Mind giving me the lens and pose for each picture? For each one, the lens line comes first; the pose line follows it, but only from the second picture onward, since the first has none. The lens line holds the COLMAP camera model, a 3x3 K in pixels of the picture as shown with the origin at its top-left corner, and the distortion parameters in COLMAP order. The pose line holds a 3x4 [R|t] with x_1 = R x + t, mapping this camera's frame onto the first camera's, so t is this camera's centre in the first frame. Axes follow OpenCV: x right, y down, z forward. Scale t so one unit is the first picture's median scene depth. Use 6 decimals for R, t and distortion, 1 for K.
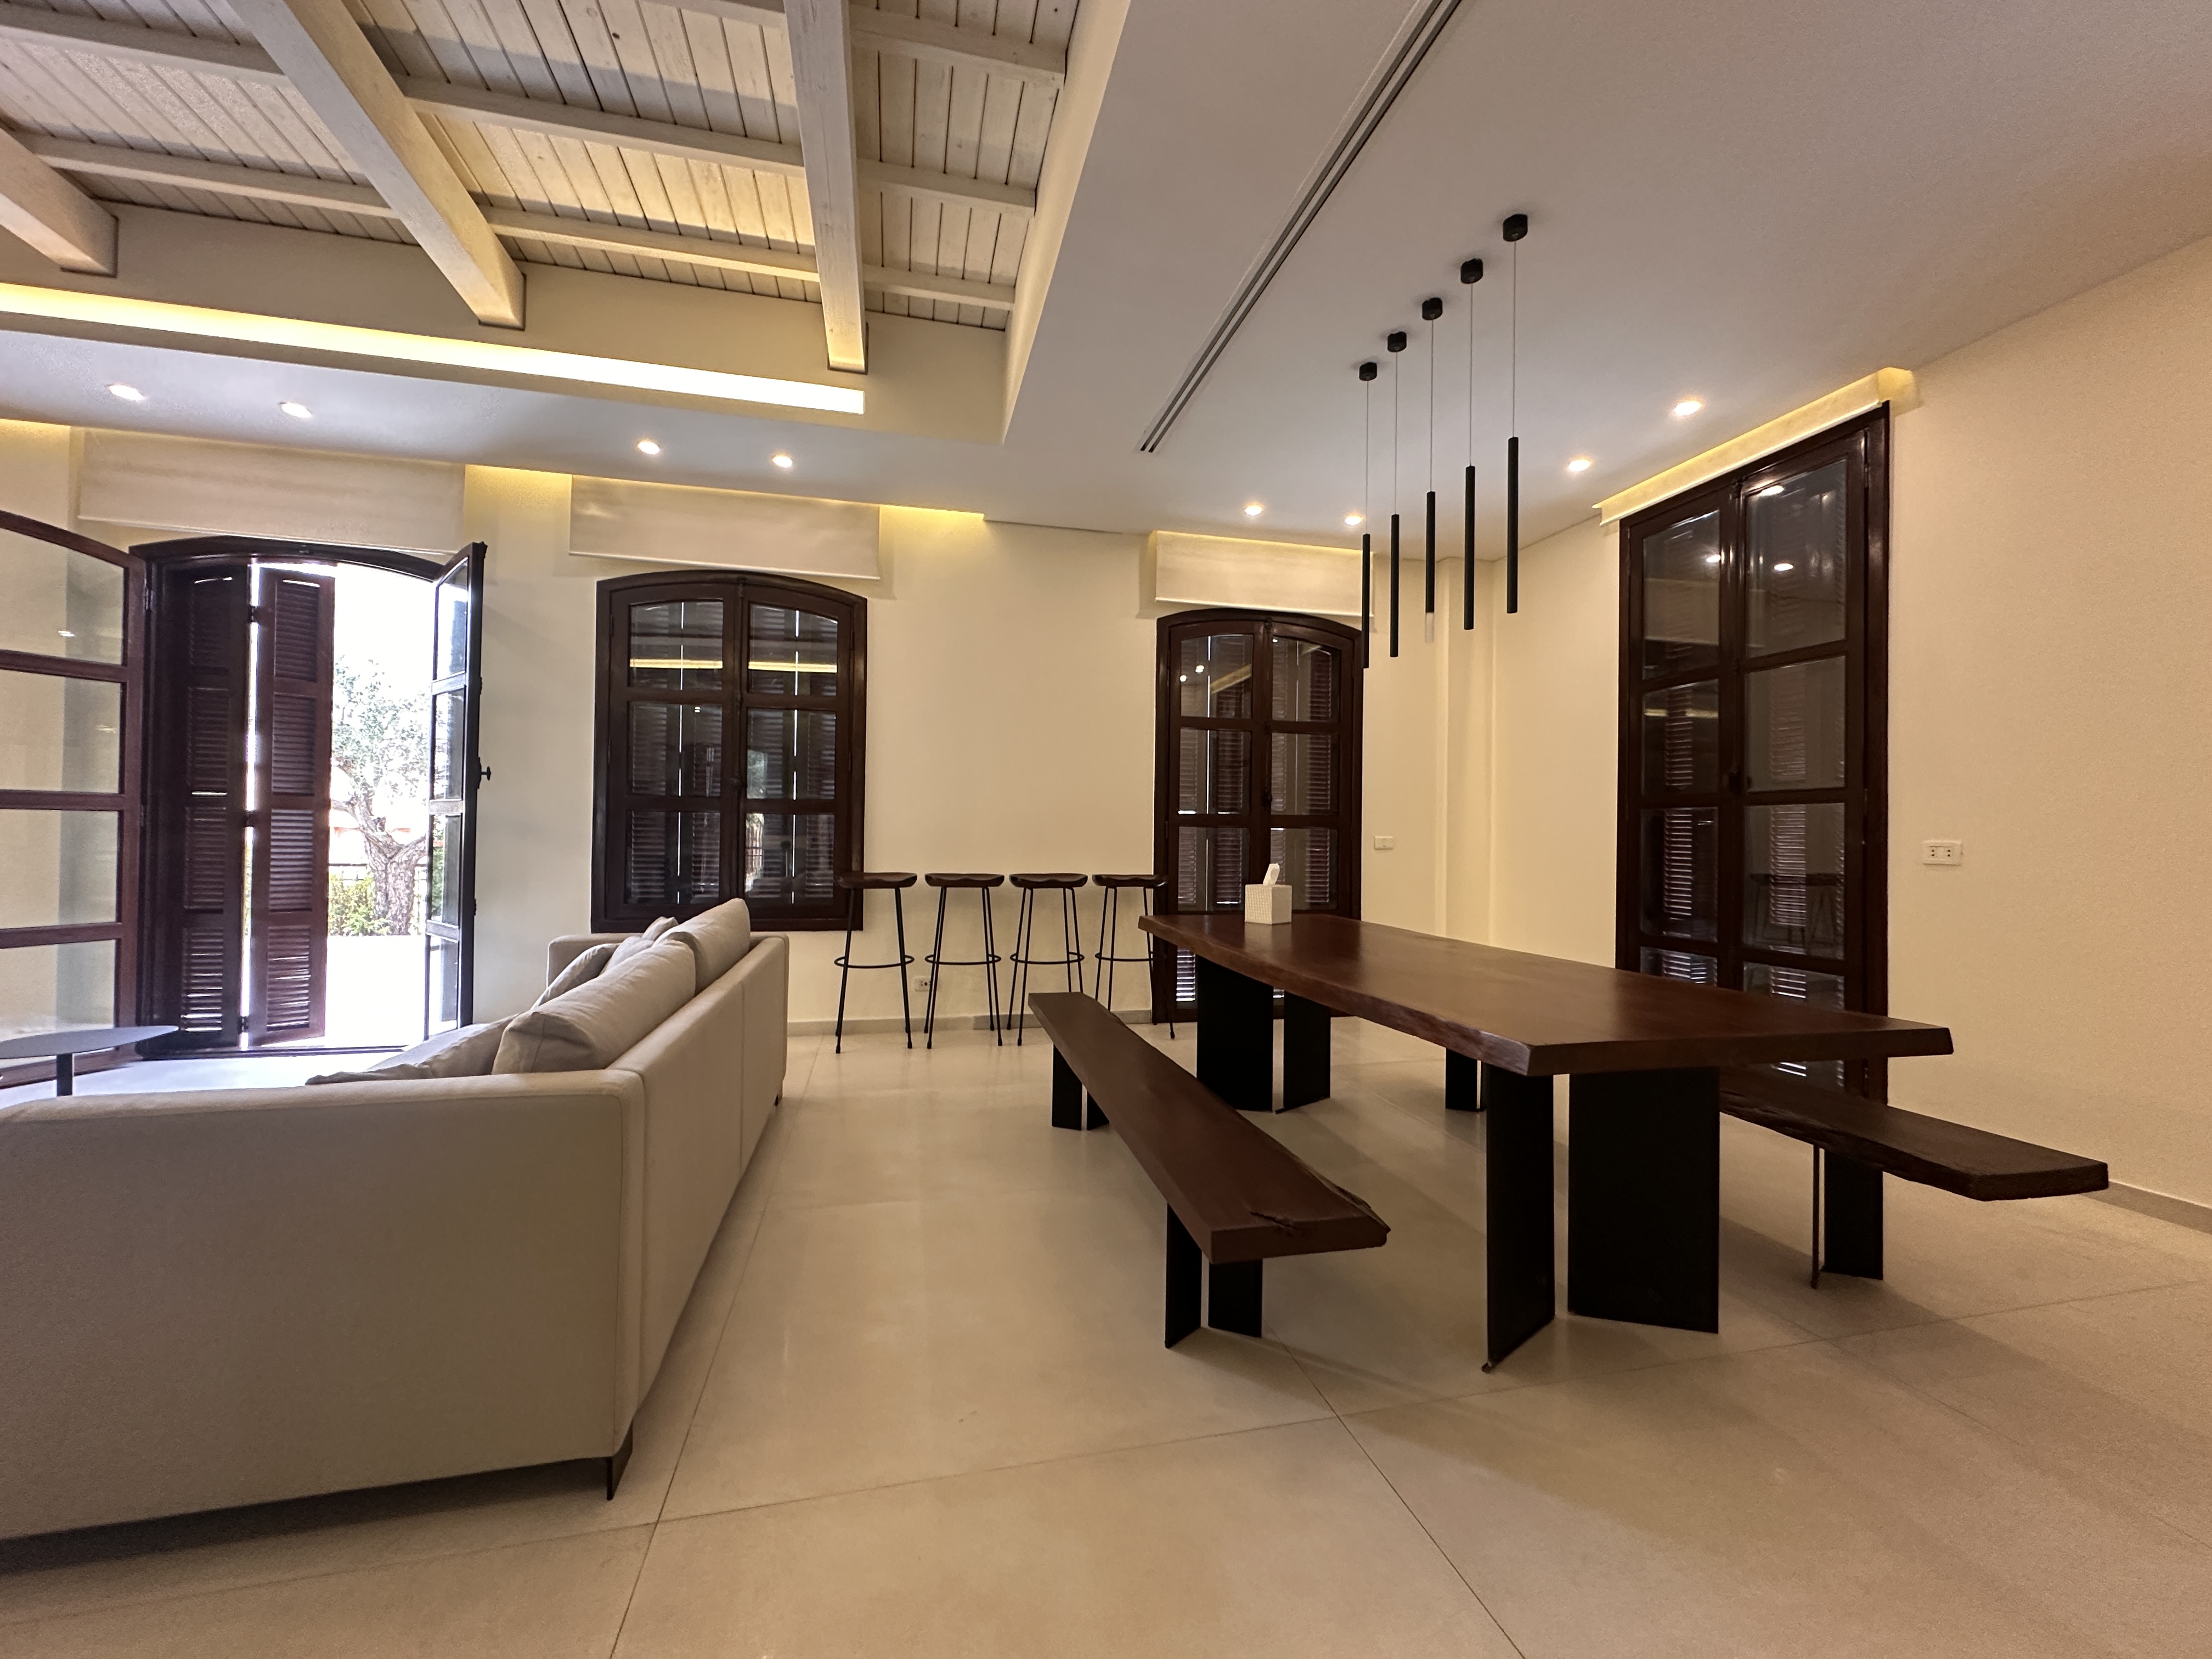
lens RADIAL K [[876.8, 0, 1106.0], [0, 876.8, 829.5], [0, 0, 1]] dist [-0.003657, -0.000118]
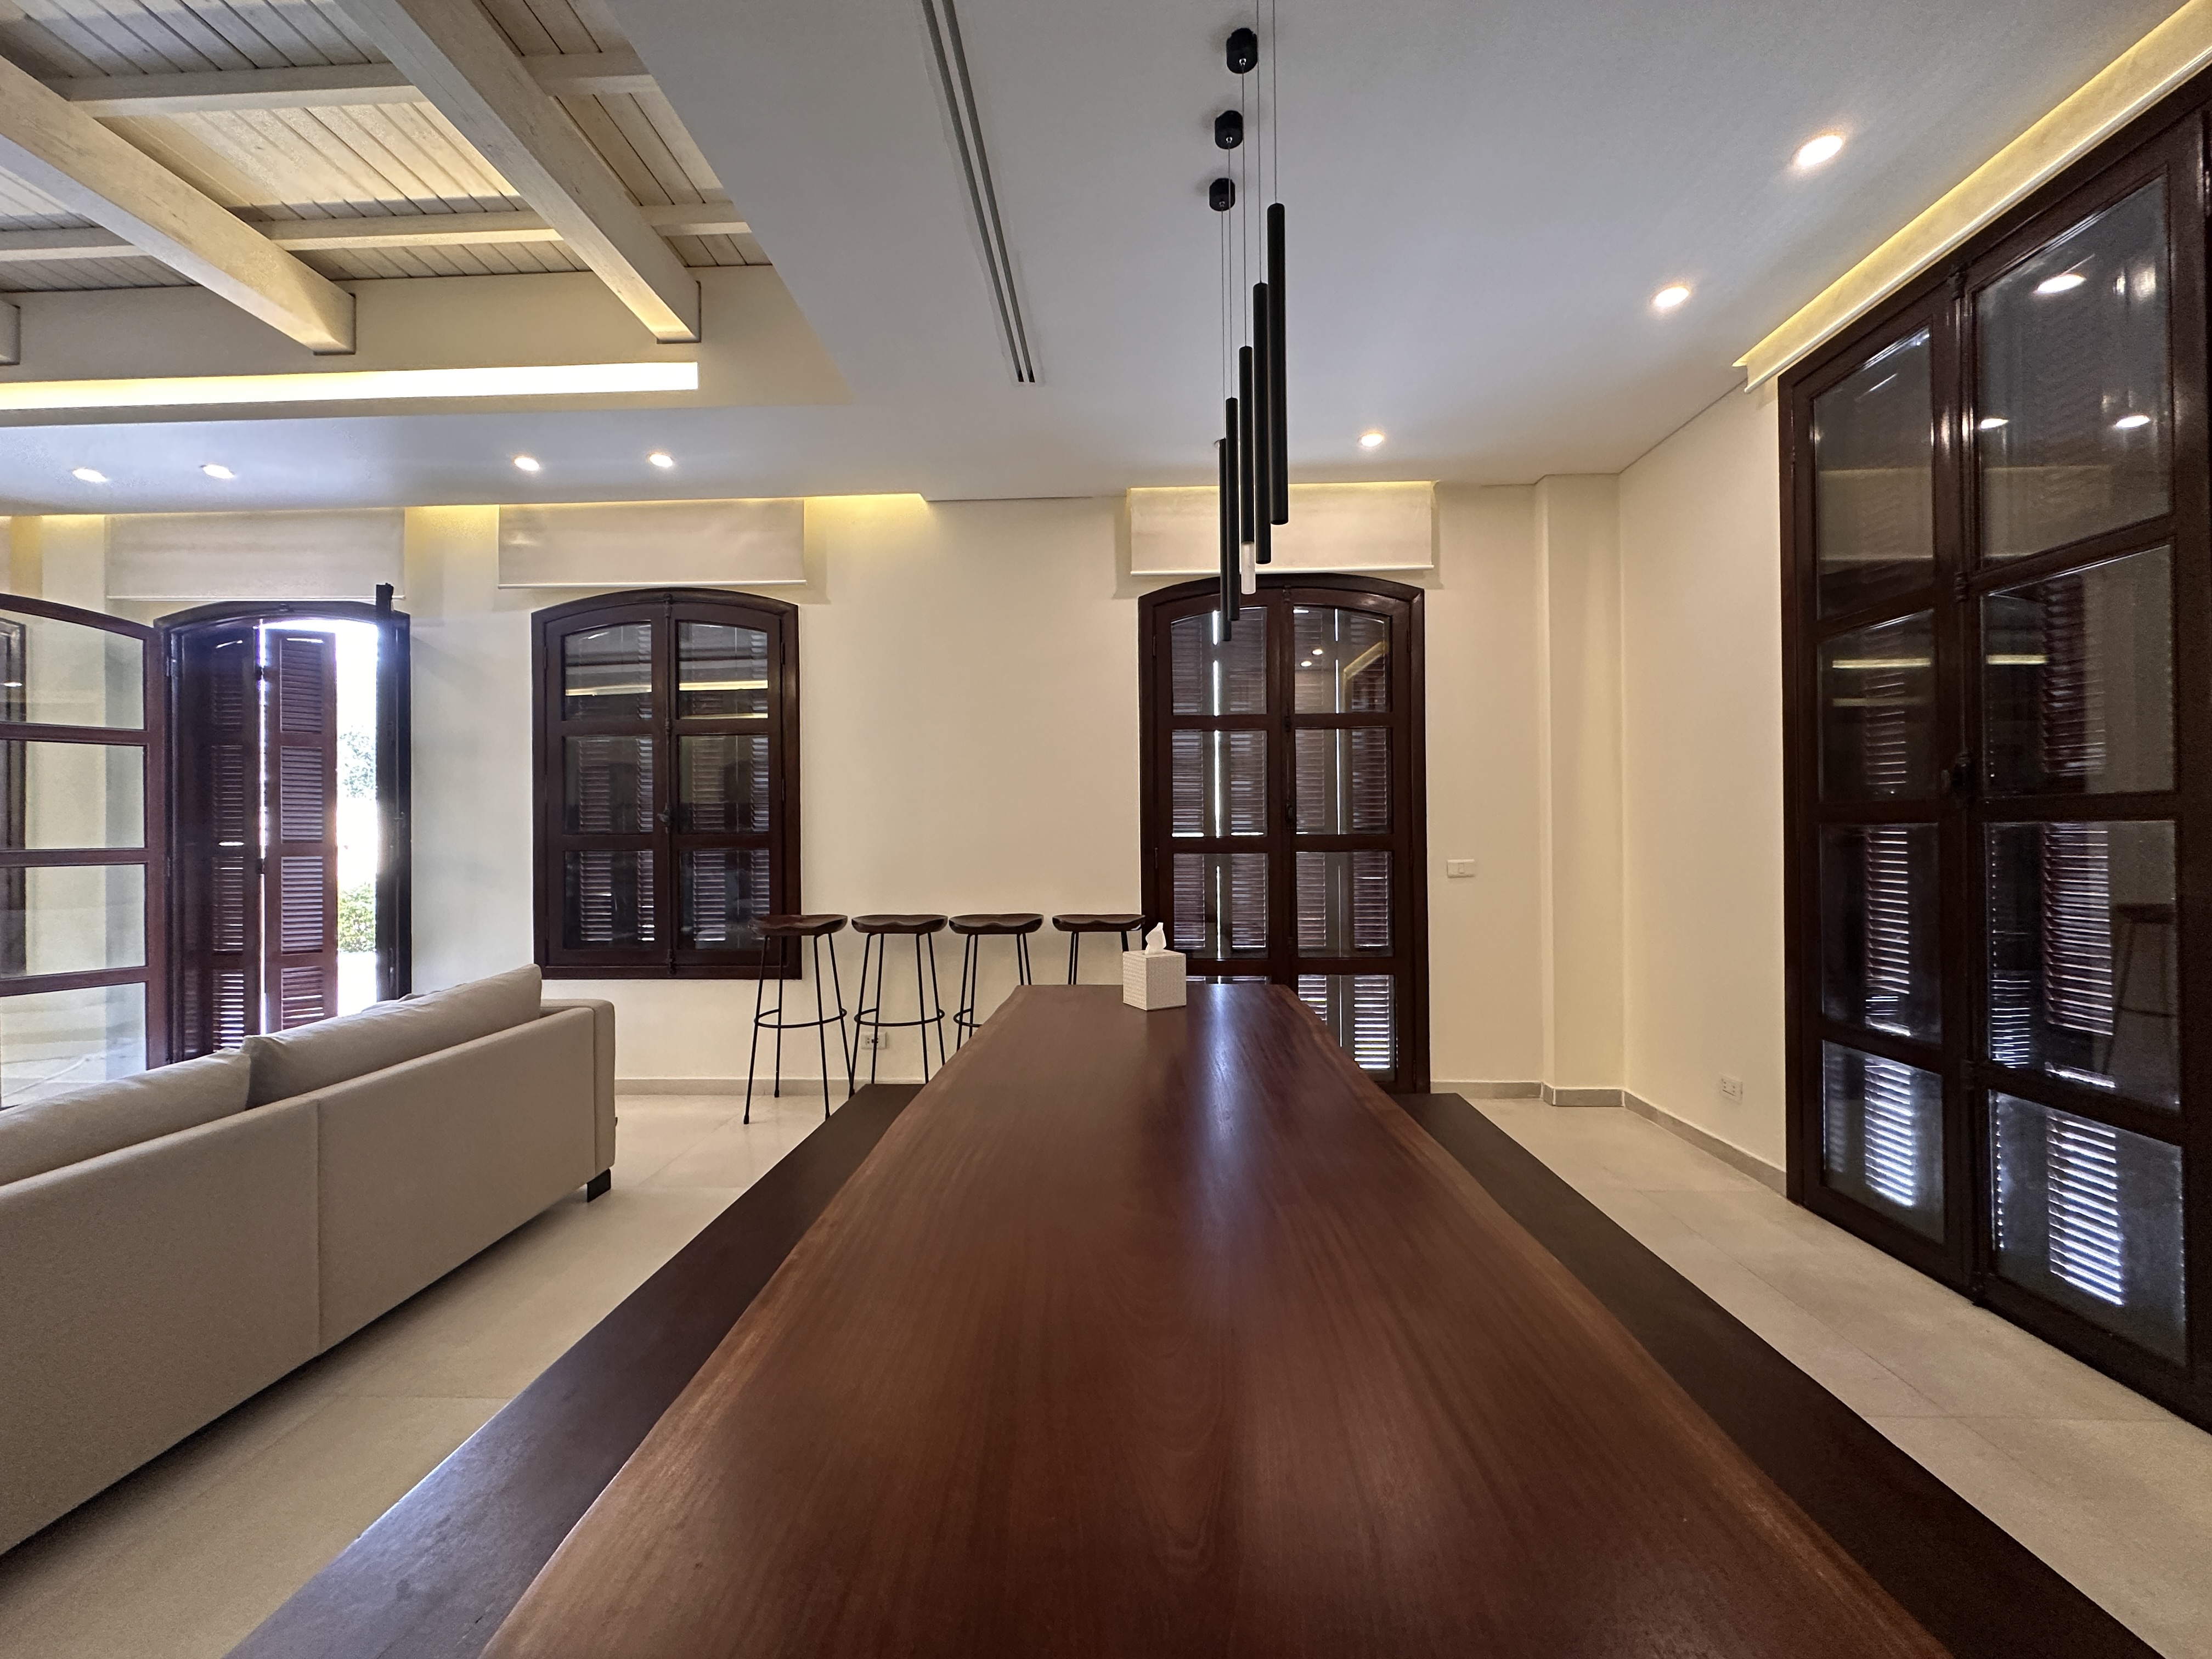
lens RADIAL K [[876.8, 0, 1106.0], [0, 876.8, 829.5], [0, 0, 1]] dist [-0.003657, -0.000118]
pose [[0.962907, -0.022934, -0.268856, 0.282797], [0.024111, 0.999709, 0.001075, -0.032683], [0.268753, -0.007518, 0.963180, 0.246849]]
